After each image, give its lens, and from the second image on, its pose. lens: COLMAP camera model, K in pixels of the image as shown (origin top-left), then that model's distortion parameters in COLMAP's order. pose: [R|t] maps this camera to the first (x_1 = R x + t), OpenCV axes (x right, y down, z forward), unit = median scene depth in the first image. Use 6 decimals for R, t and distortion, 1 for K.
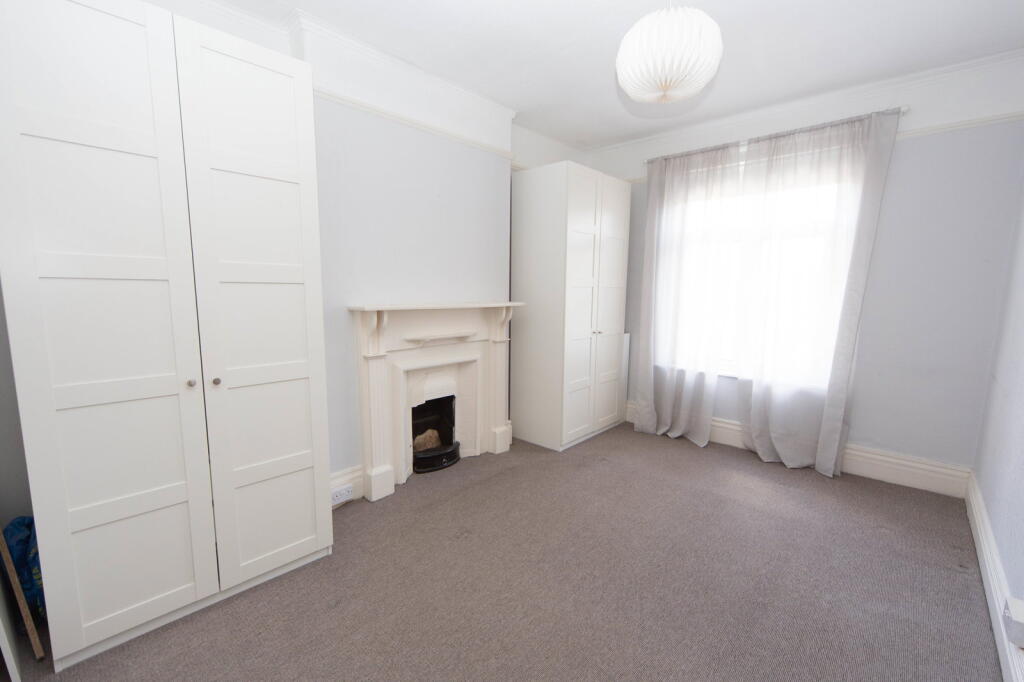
lens RADIAL K [[440.3, 0, 512.0], [0, 440.3, 341.0], [0, 0, 1]] dist [-0.000952, -0.000293]
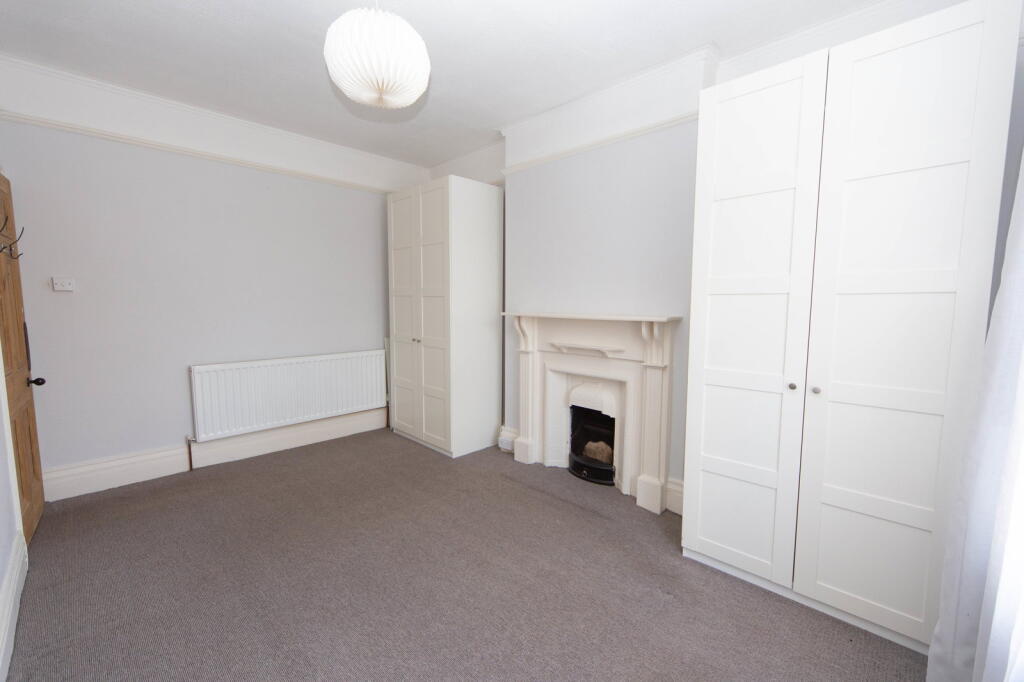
lens RADIAL K [[415.1, 0, 512.0], [0, 415.1, 341.0], [0, 0, 1]] dist [0.000697, 0.000027]
pose [[-0.013430, 0.091948, -0.995673, 0.704613], [-0.108370, 0.989764, 0.092864, -0.084793], [0.994020, 0.109148, -0.003328, 0.757529]]
